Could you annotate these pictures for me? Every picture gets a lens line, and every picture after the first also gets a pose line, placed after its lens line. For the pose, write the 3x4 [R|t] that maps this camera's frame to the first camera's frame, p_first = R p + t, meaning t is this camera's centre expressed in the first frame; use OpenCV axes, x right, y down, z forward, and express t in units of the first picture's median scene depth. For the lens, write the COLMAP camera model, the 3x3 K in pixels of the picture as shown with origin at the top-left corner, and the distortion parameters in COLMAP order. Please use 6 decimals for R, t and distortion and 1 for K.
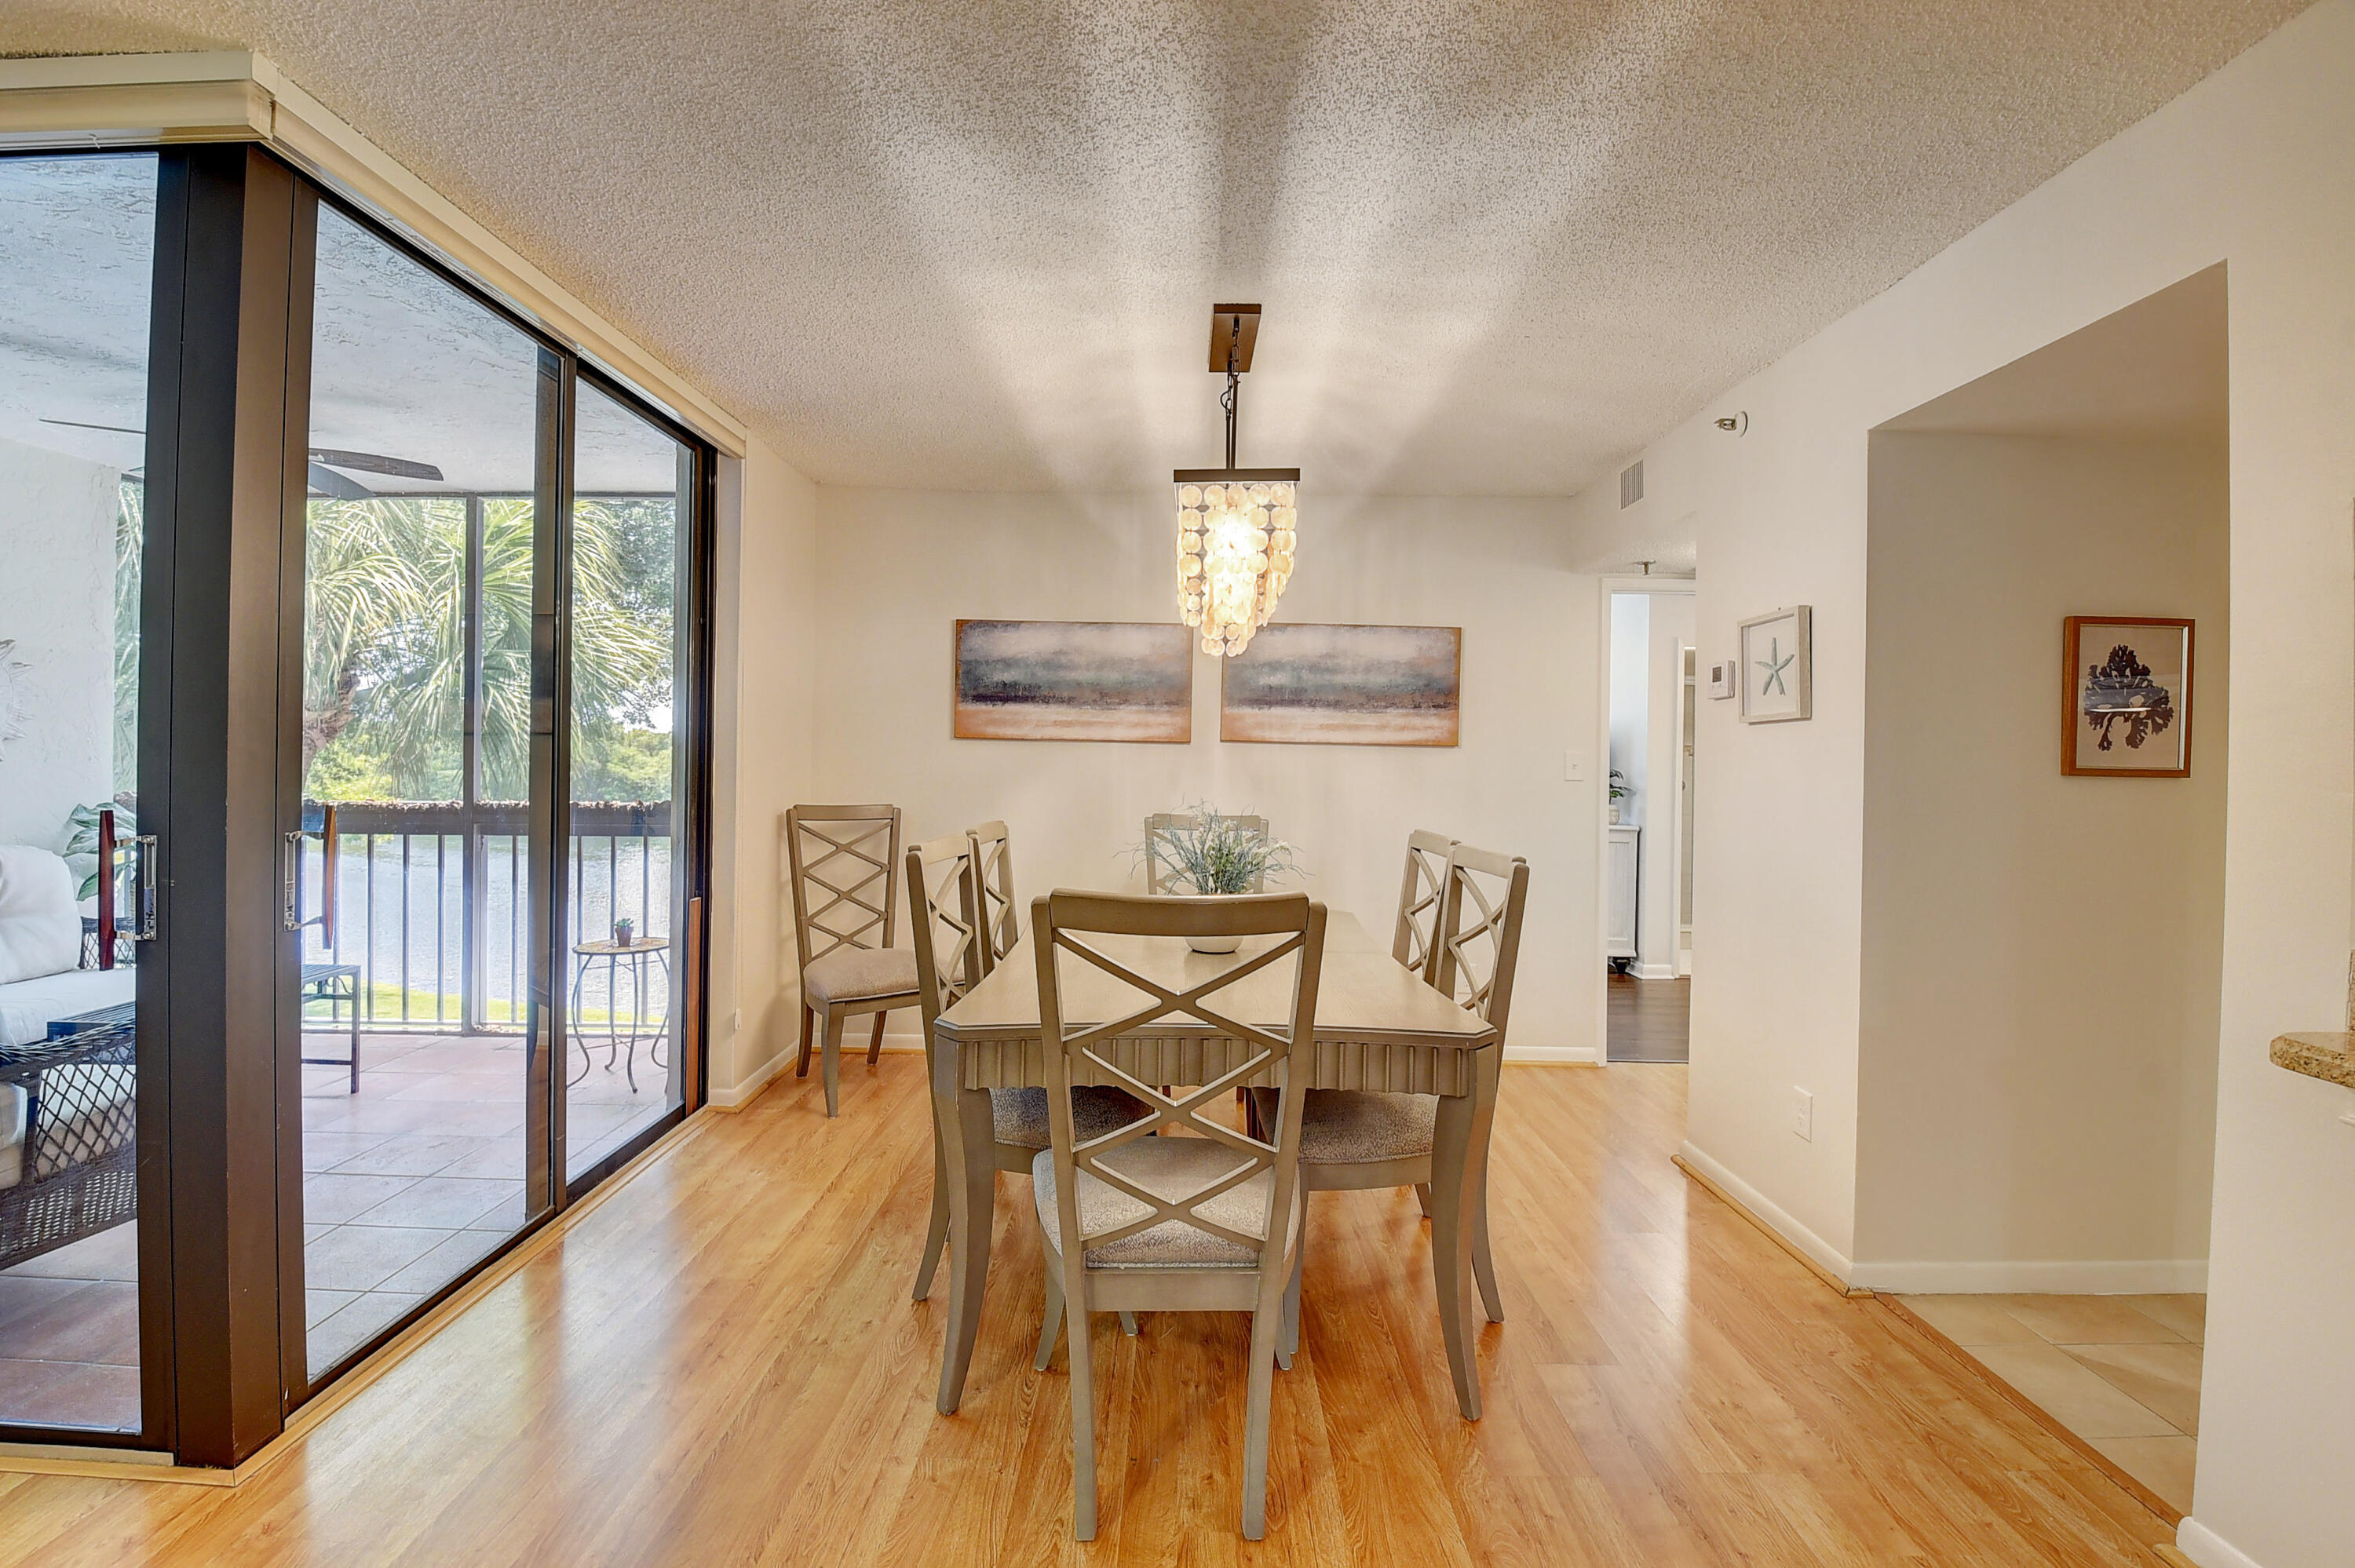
lens RADIAL K [[1035.1, 0, 1168.2], [0, 1035.1, 761.4], [0, 0, 1]] dist [0.005468, -0.017055]
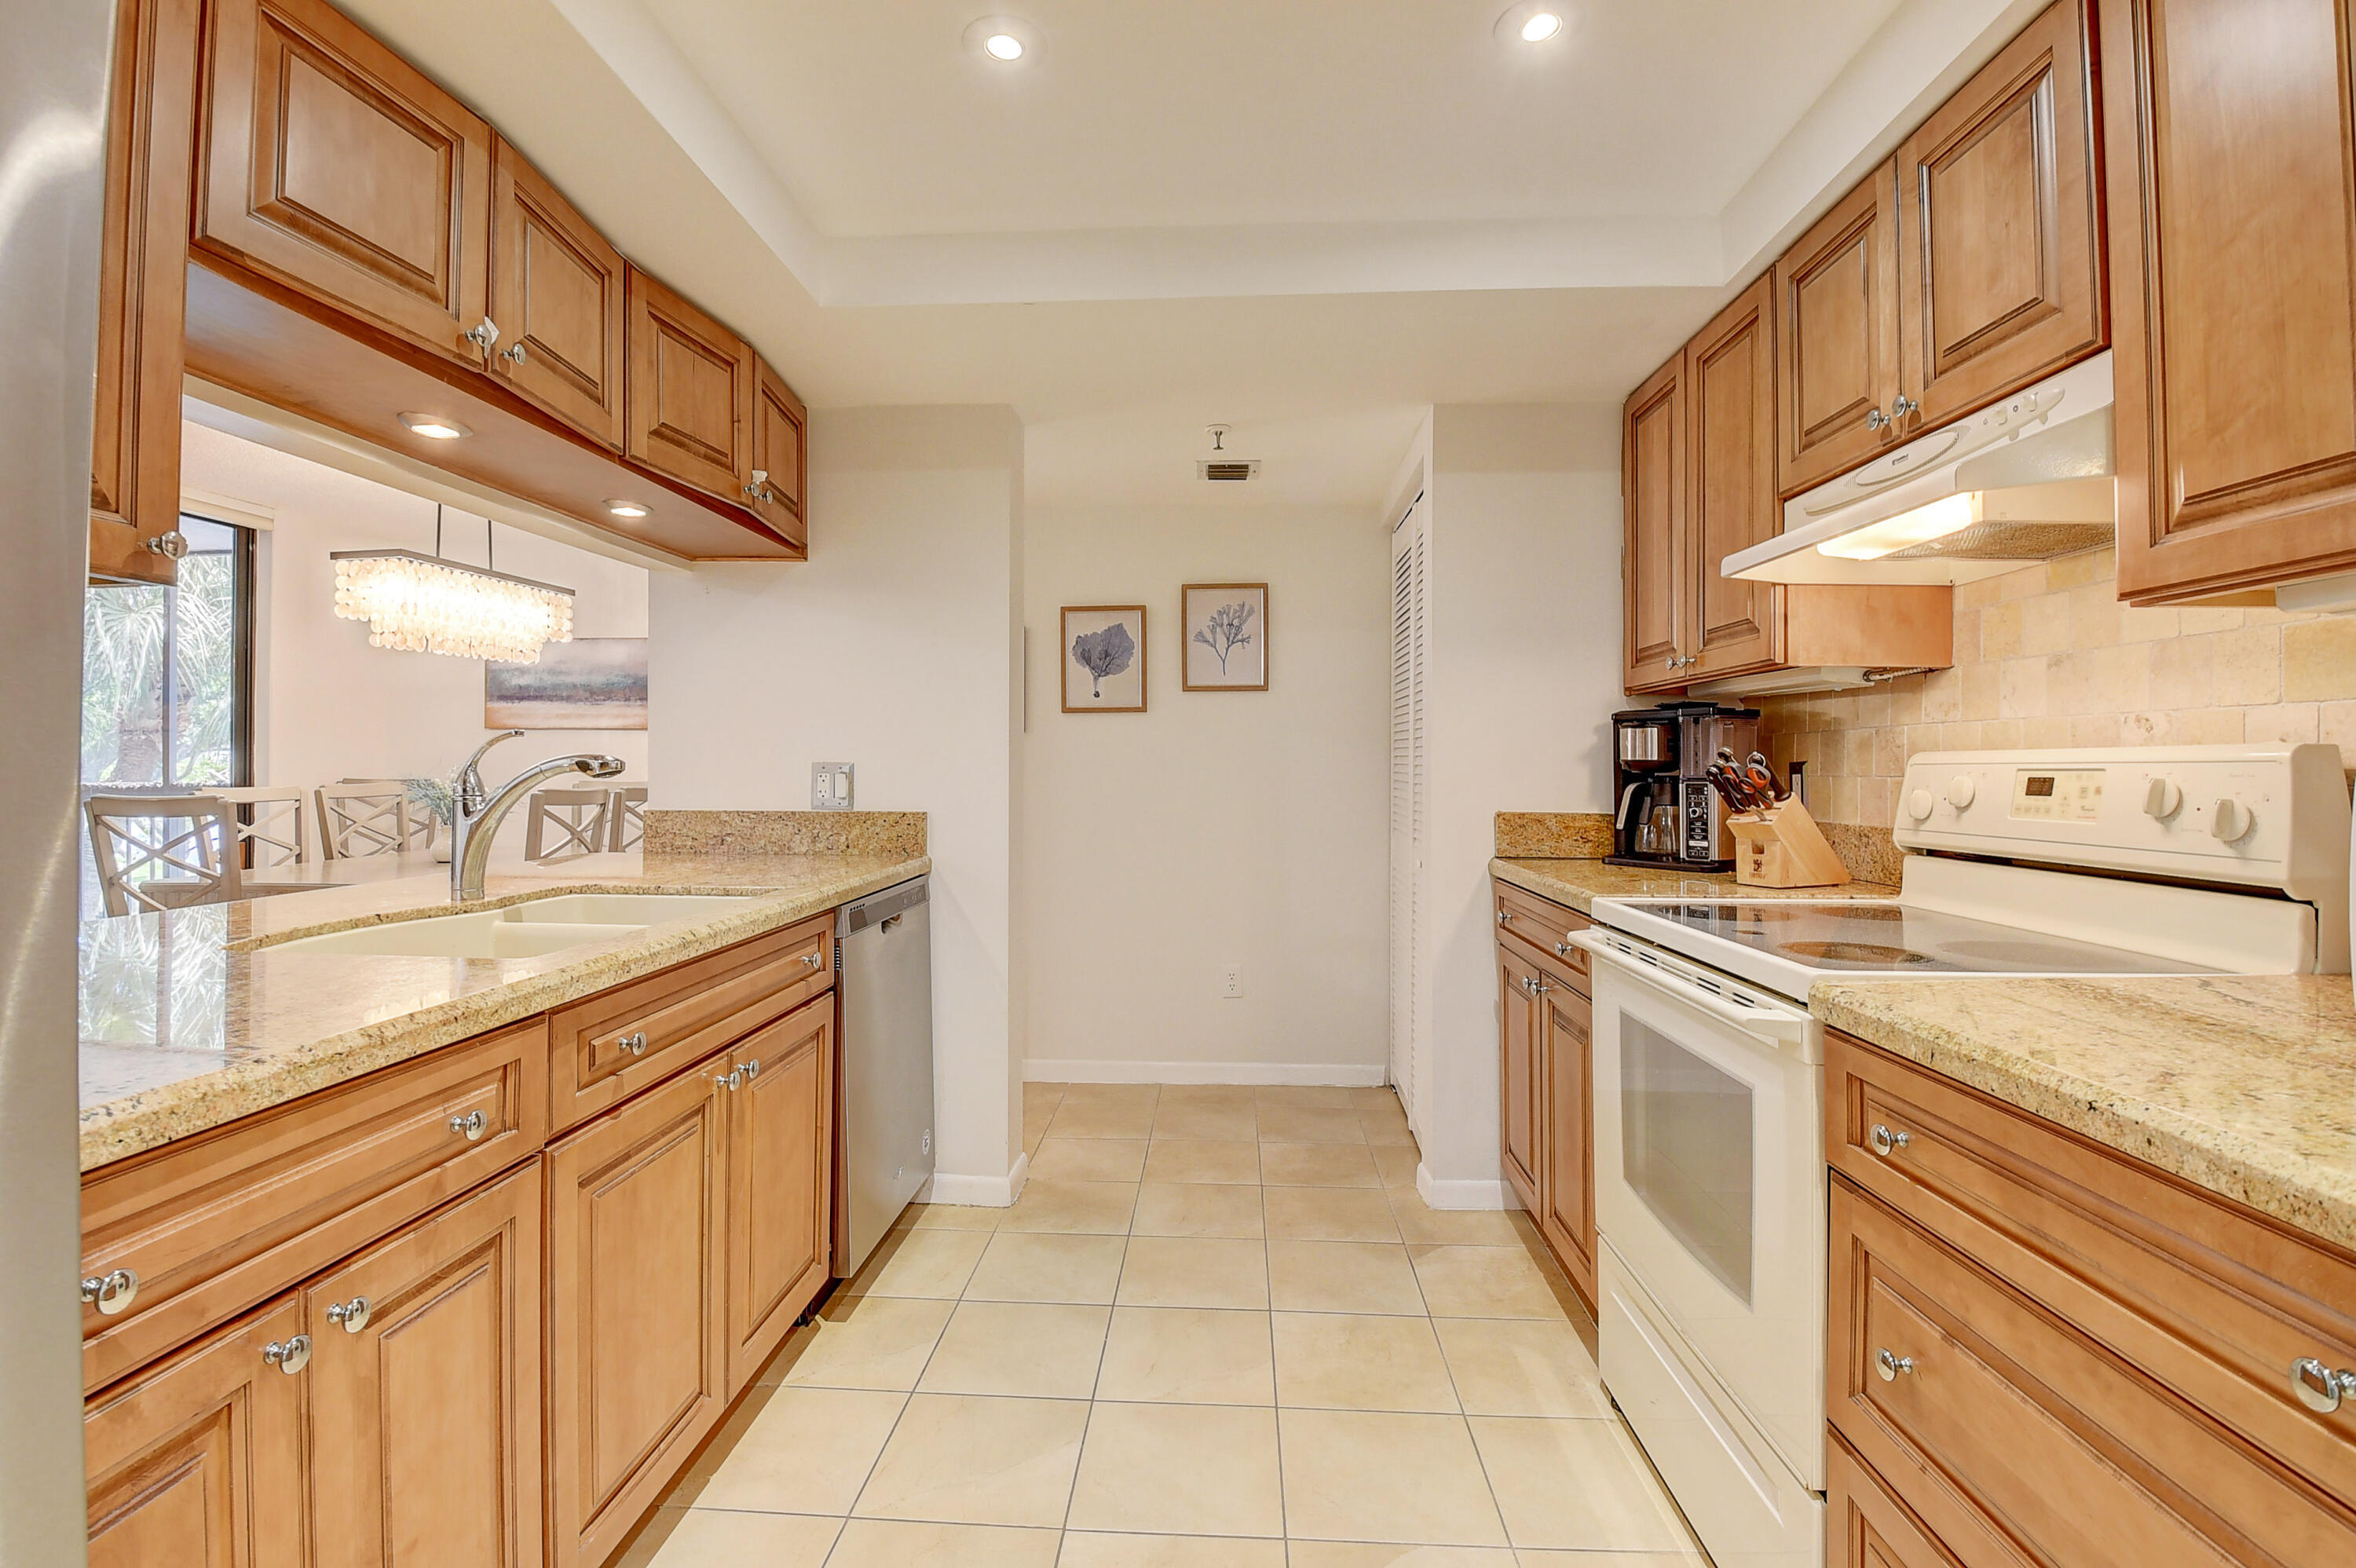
lens RADIAL K [[1065.8, 0, 1169.5], [0, 1065.8, 760.8], [0, 0, 1]] dist [-0.004005, -0.012897]
pose [[0.998711, -0.011782, -0.049370, 0.836957], [0.011515, 0.999918, -0.005685, 0.041944], [0.049433, 0.005110, 0.998764, -0.350038]]
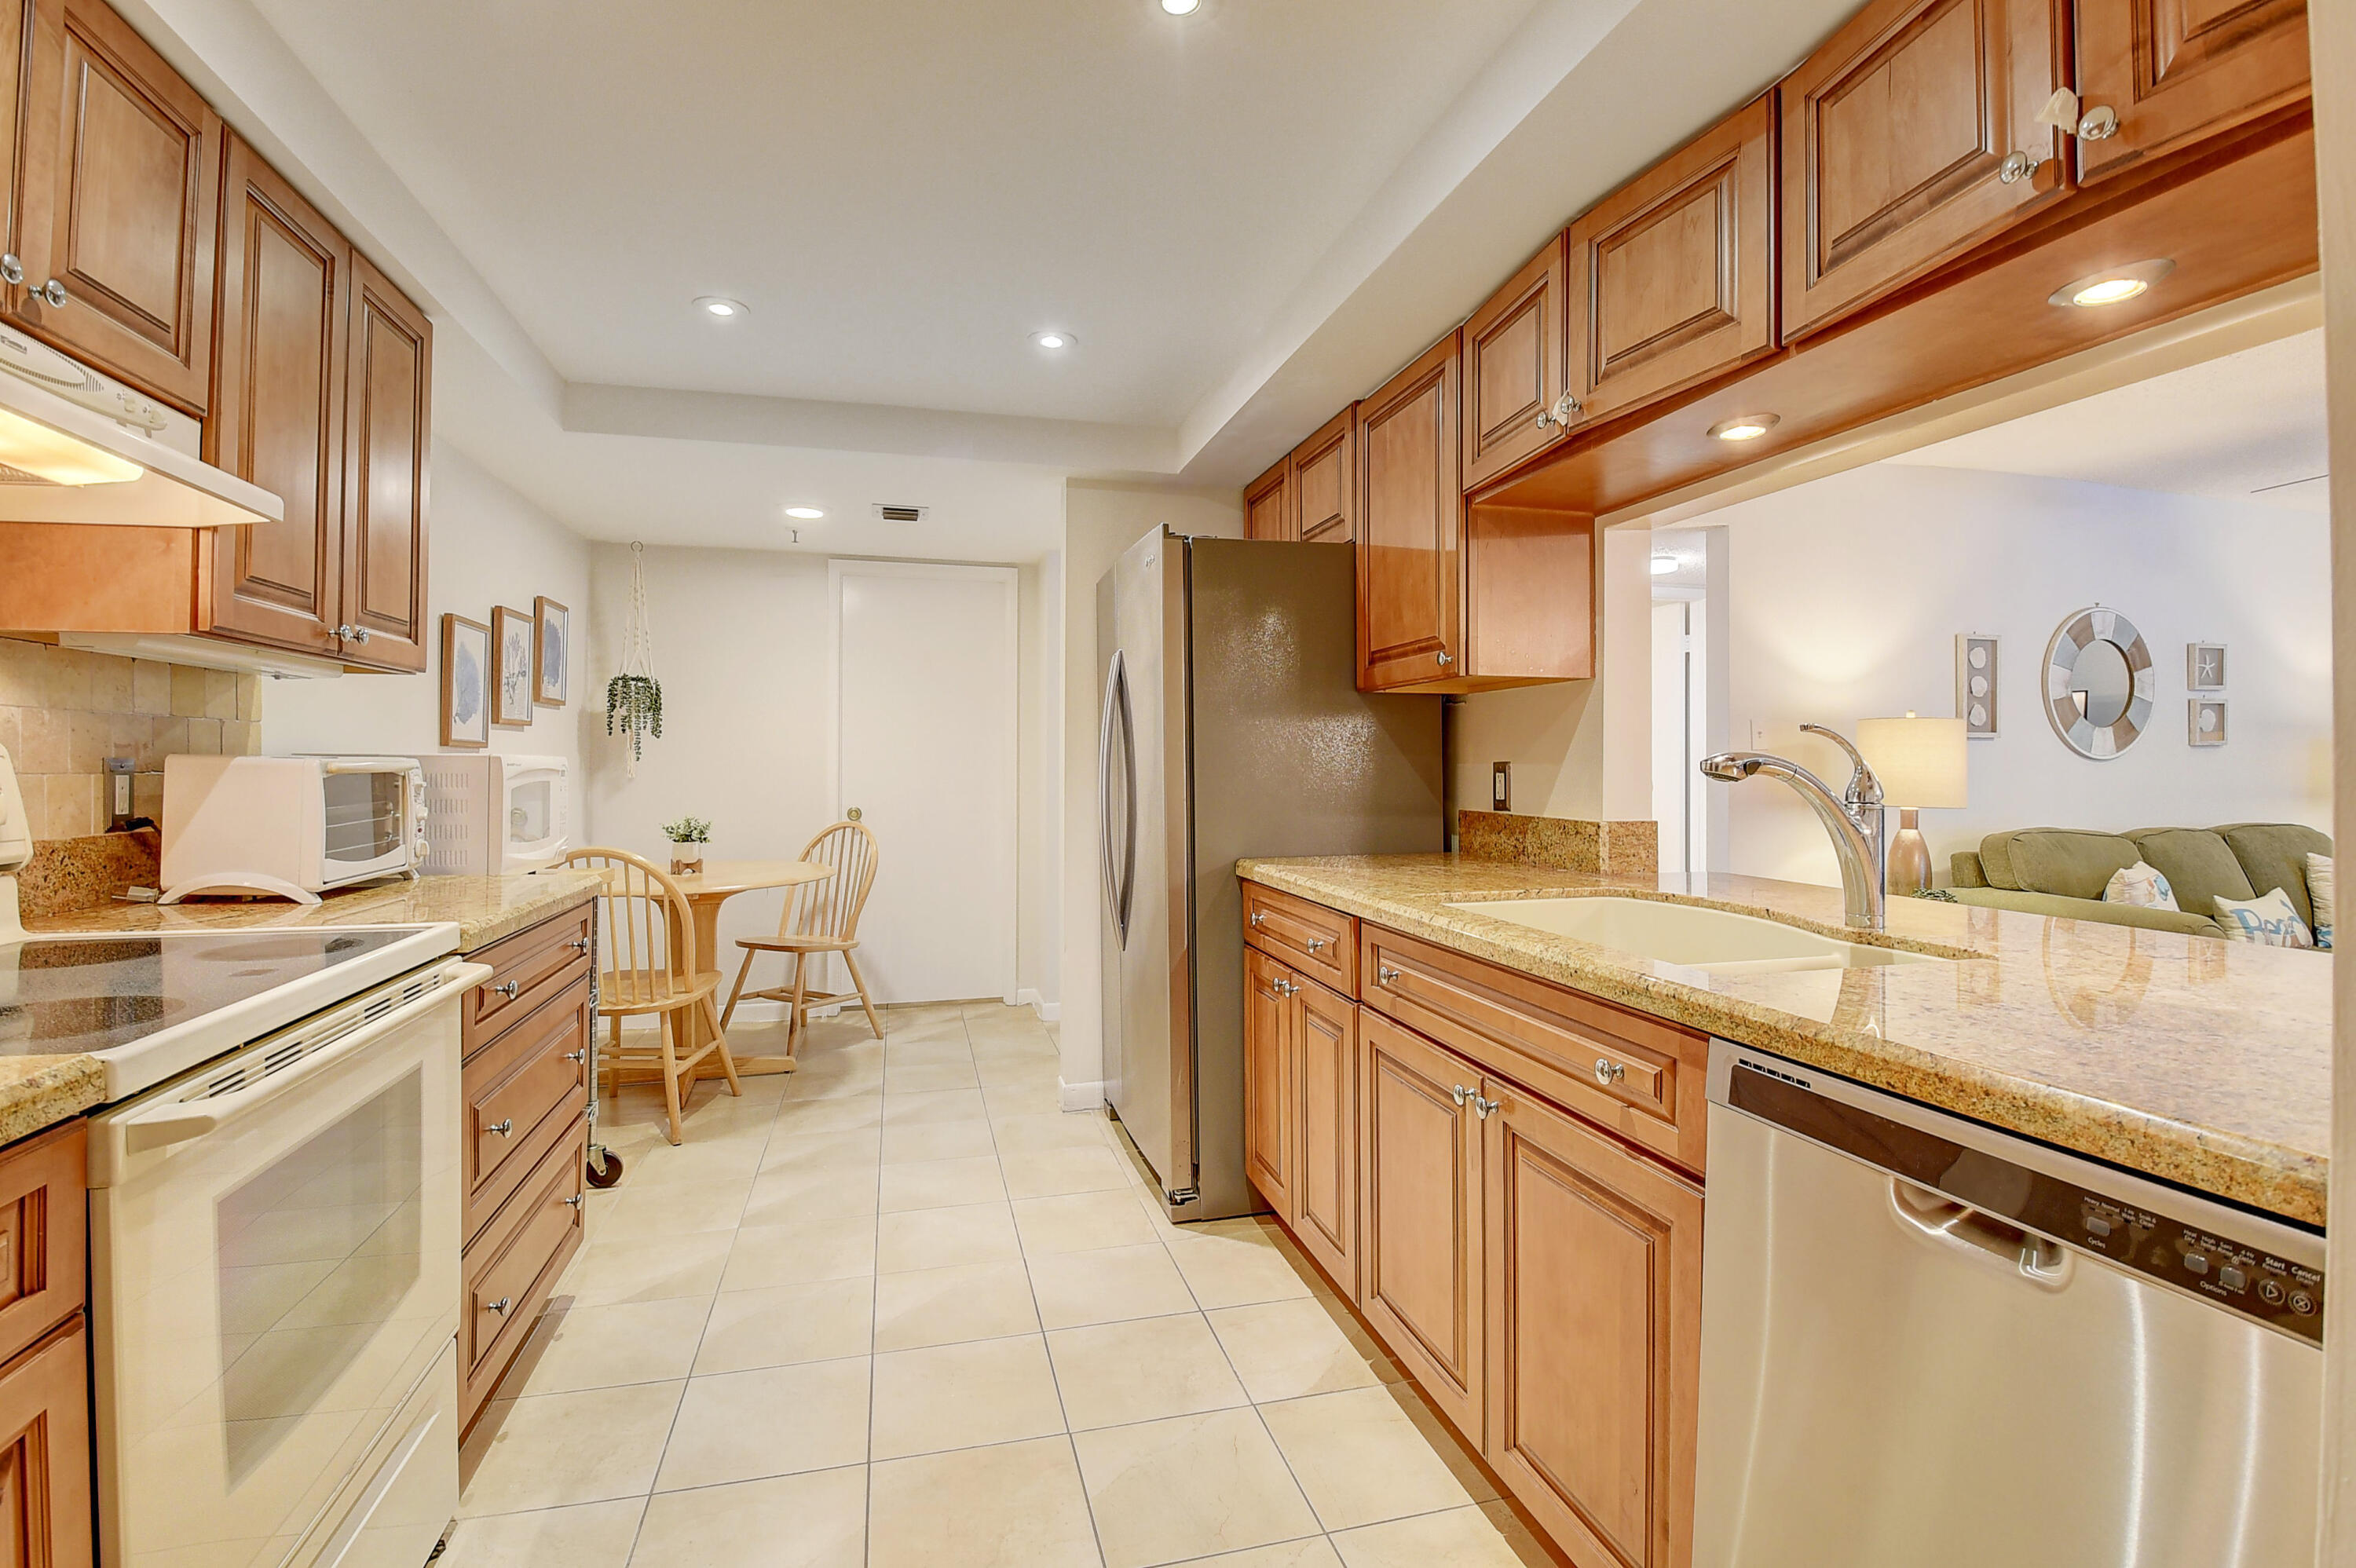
lens RADIAL K [[1045.5, 0, 1176.0], [0, 1045.5, 758.1], [0, 0, 1]] dist [0.016265, -0.030207]
pose [[-0.965872, -0.016934, -0.258467, 0.851633], [-0.016164, 0.999856, -0.005104, 0.040646], [0.258516, -0.000752, -0.966007, 0.449673]]
